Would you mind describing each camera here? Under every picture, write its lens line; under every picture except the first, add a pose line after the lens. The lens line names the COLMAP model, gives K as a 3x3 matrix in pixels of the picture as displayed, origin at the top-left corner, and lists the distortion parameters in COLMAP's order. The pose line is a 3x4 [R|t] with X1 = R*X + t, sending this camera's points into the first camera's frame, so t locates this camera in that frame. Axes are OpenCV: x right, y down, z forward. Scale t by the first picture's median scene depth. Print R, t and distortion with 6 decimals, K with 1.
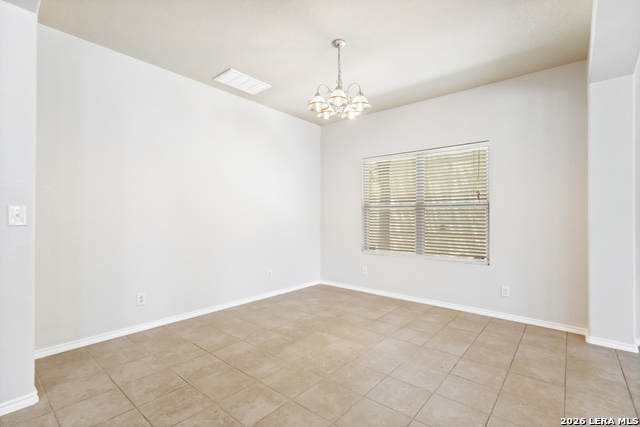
lens RADIAL K [[302.6, 0, 320.0], [0, 302.6, 213.5], [0, 0, 1]] dist [-0.001597, -0.000050]
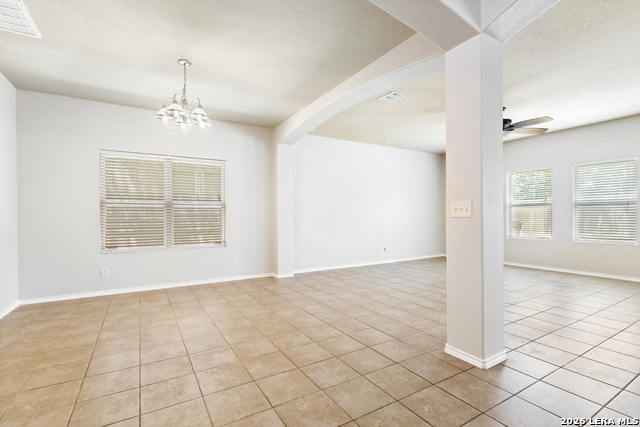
lens RADIAL K [[350.5, 0, 320.0], [0, 350.5, 213.5], [0, 0, 1]] dist [0.002017, 0.000495]
pose [[0.265947, 0.005411, 0.963972, -1.028843], [-0.001782, 0.999985, -0.005122, 0.021975], [-0.963986, -0.000356, 0.265953, 0.129782]]
